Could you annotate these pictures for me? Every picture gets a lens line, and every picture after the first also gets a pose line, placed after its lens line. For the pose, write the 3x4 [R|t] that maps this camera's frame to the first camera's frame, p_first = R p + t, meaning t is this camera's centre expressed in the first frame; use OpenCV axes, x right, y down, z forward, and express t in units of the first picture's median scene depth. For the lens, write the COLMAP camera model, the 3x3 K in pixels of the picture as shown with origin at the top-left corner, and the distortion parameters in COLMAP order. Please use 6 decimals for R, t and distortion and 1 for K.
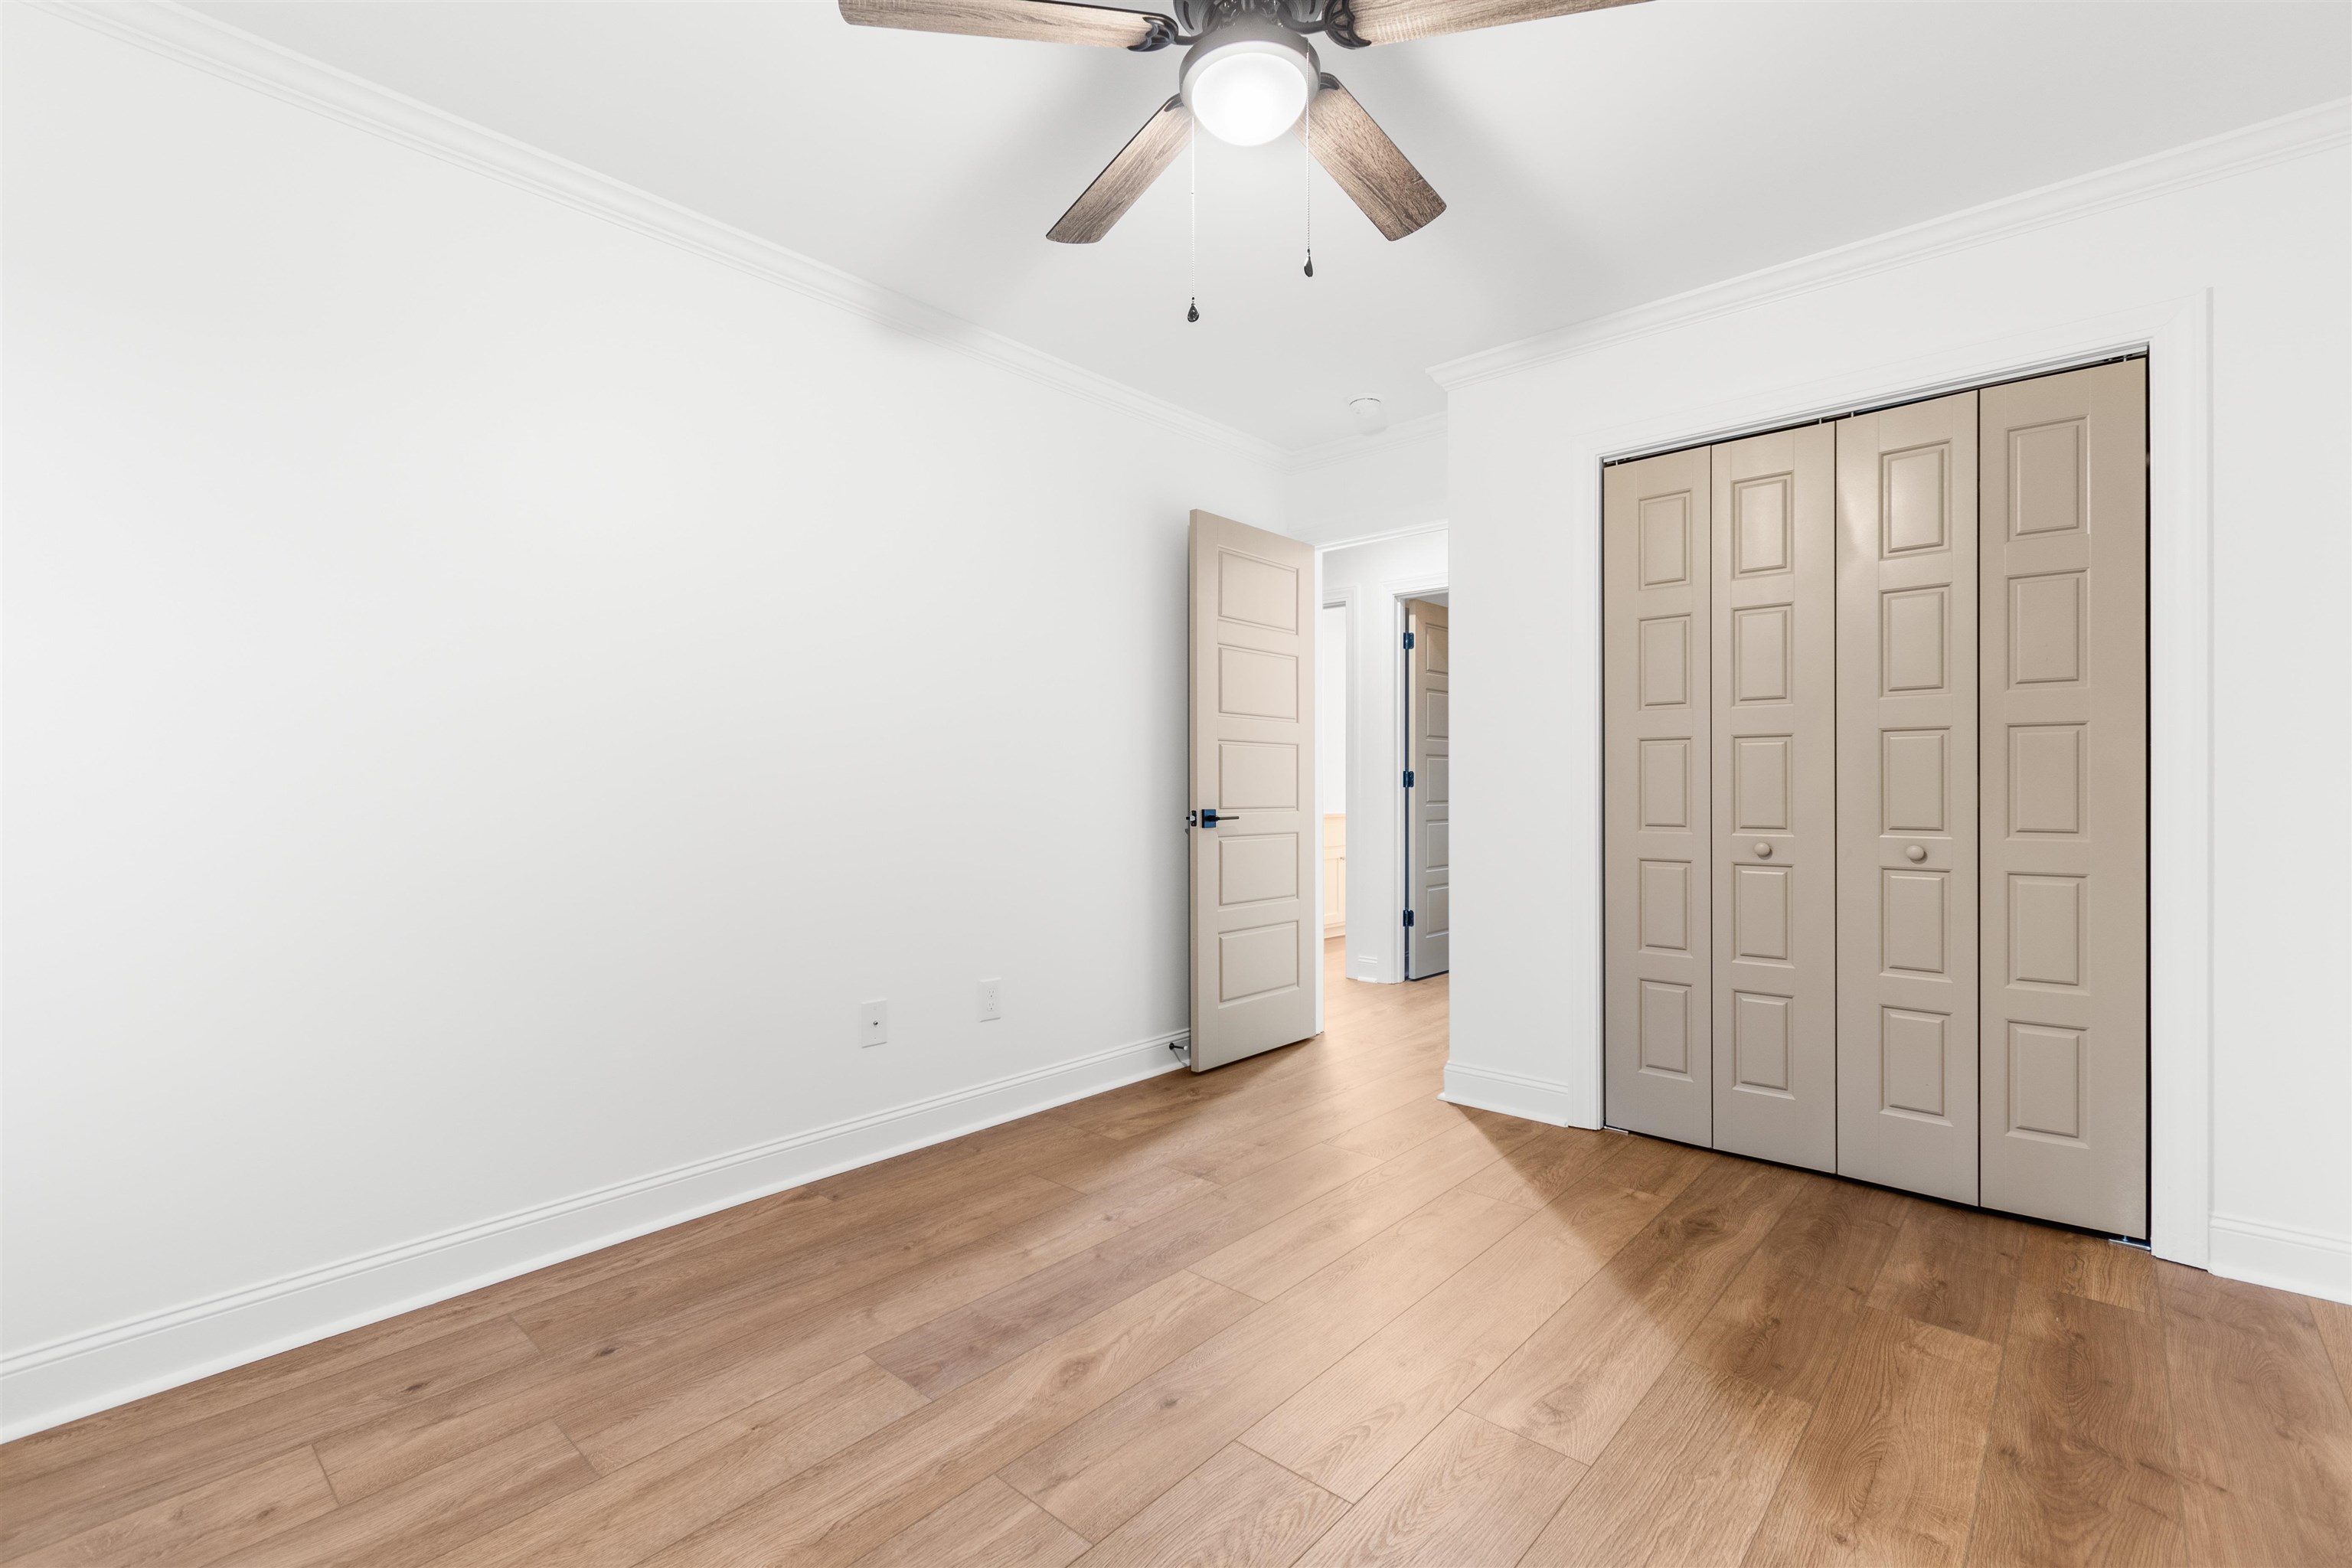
lens RADIAL K [[1036.0, 0, 1183.1], [0, 1036.0, 805.2], [0, 0, 1]] dist [0.003281, 0.000054]
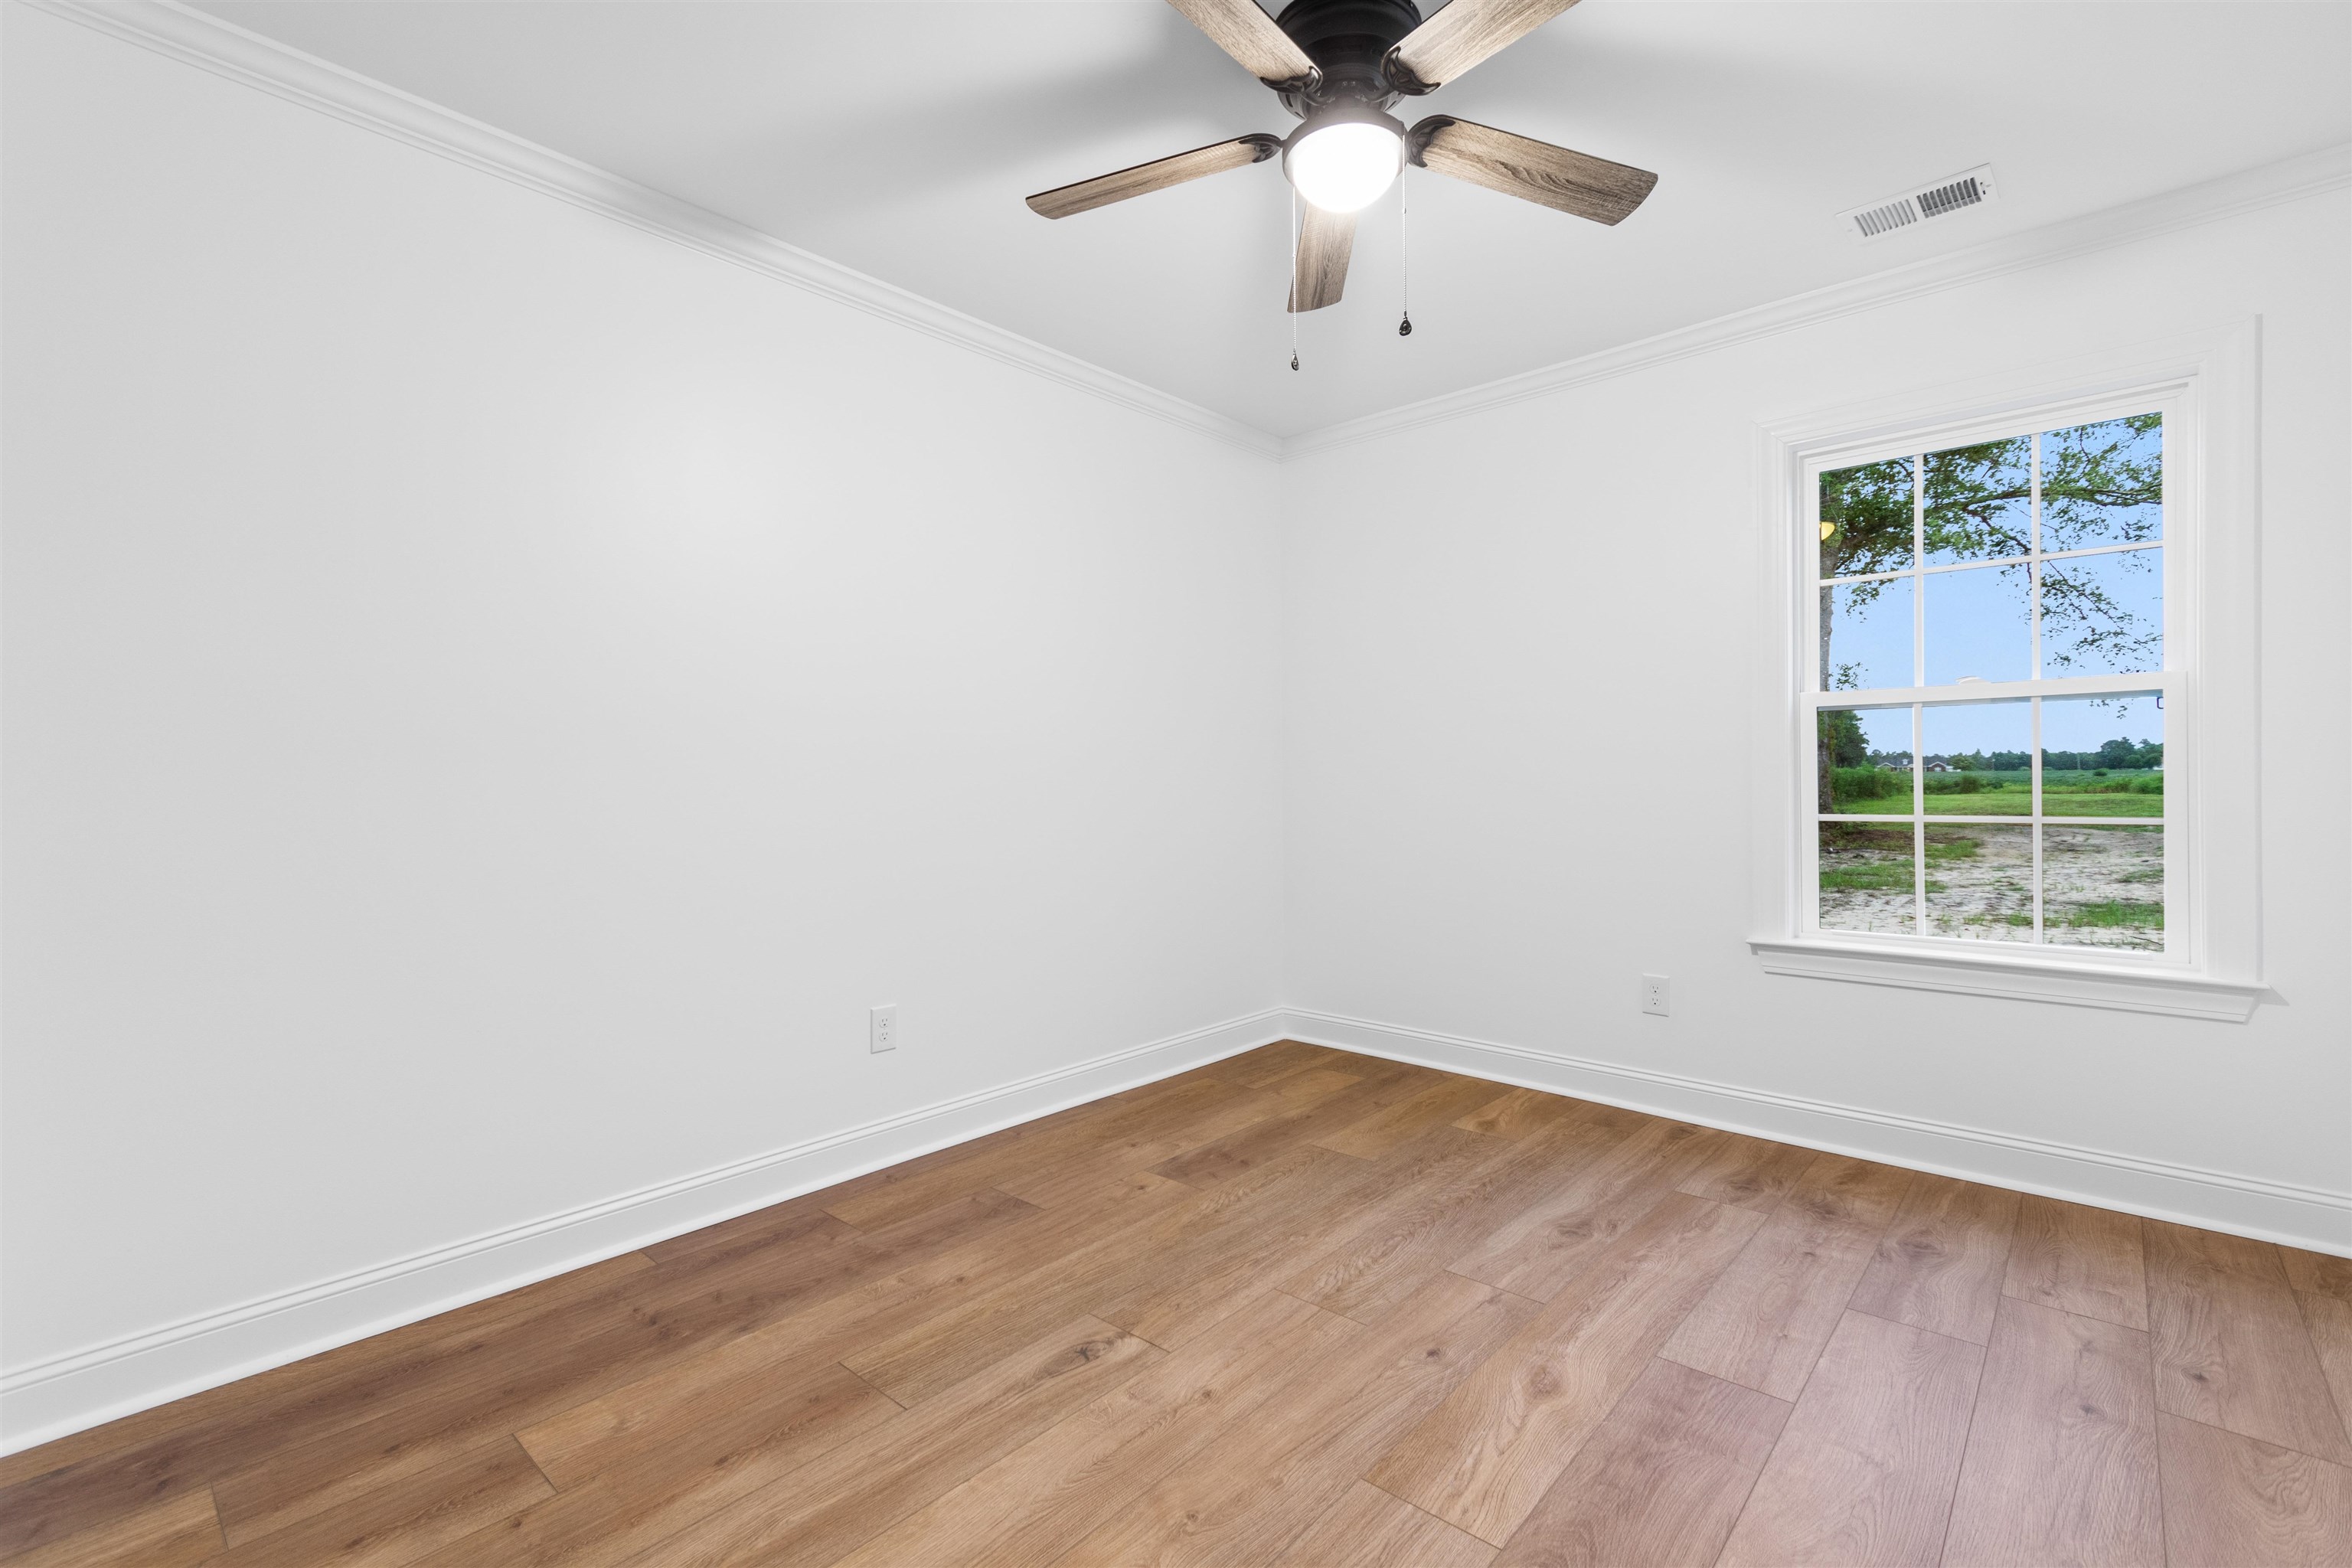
lens RADIAL K [[1028.6, 0, 1177.2], [0, 1028.6, 775.9], [0, 0, 1]] dist [-0.000579, -0.000244]
pose [[-0.999878, 0.012037, 0.009929, 0.241507], [0.012129, 0.999884, 0.009264, -0.042313], [-0.009817, 0.009383, -0.999908, 2.109085]]
